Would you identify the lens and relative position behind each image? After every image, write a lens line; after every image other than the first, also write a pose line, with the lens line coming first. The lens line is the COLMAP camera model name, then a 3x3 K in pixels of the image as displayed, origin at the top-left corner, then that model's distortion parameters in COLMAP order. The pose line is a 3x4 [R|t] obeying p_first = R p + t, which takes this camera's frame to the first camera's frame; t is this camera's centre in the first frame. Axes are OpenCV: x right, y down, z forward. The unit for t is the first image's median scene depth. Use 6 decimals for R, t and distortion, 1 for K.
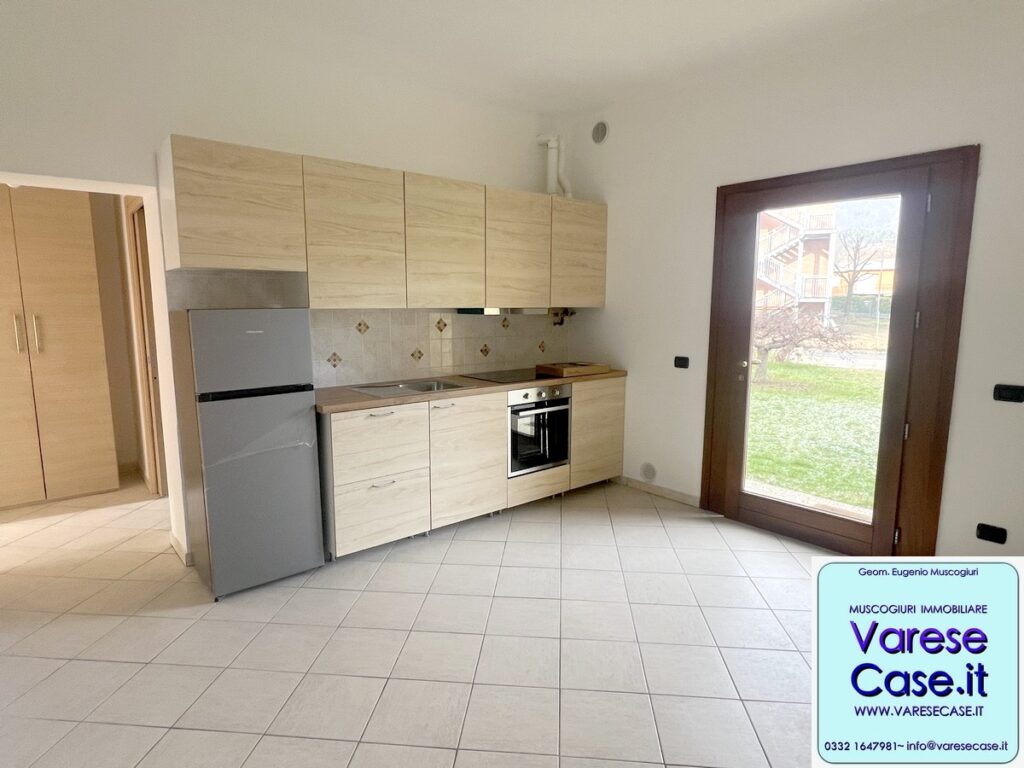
lens RADIAL K [[584.6, 0, 507.6], [0, 584.6, 386.0], [0, 0, 1]] dist [0.003861, 0.000175]
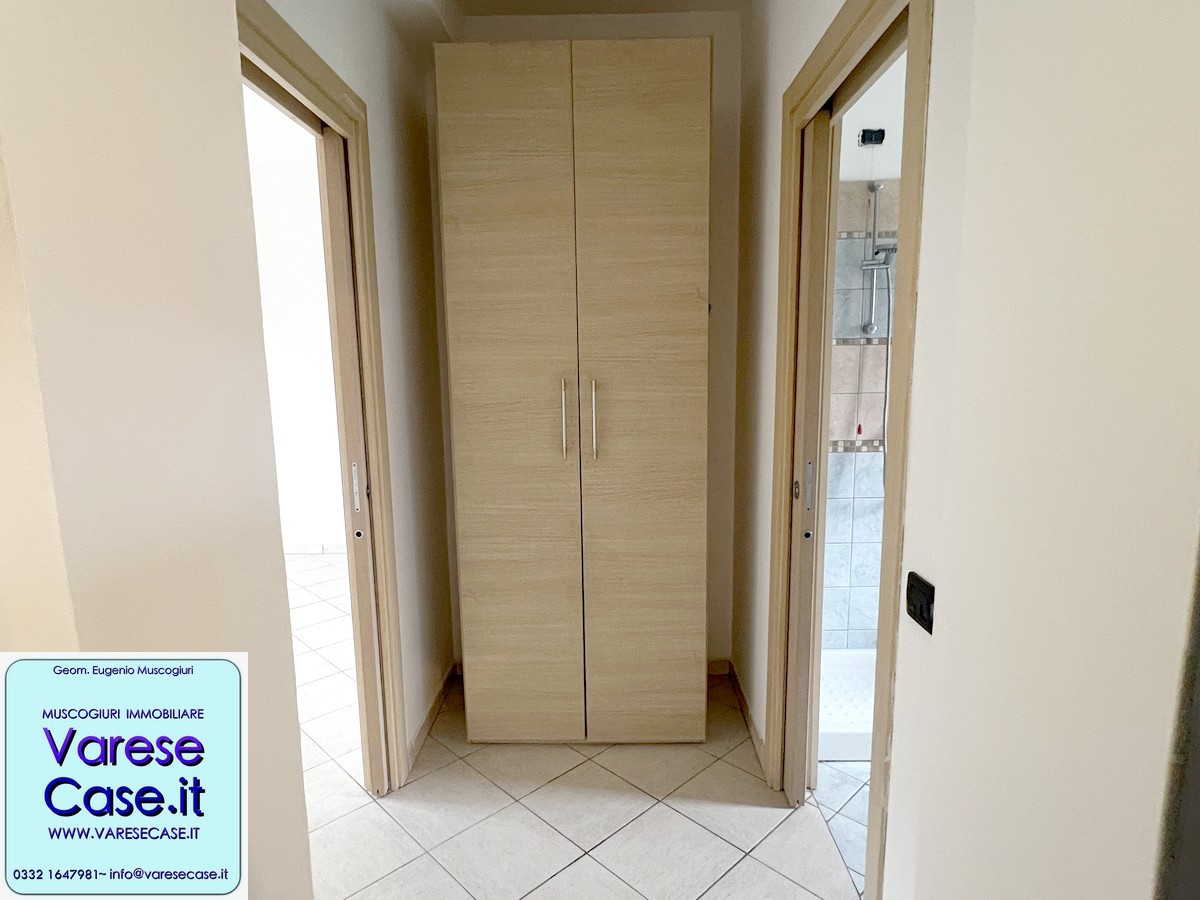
lens RADIAL K [[677.8, 0, 598.8], [0, 677.8, 456.0], [0, 0, 1]] dist [0.001047, 0.000061]
pose [[0.746438, 0.093403, -0.658867, -0.407168], [-0.083176, 0.995431, 0.046885, -0.080113], [0.660236, 0.019806, 0.750797, 0.551266]]
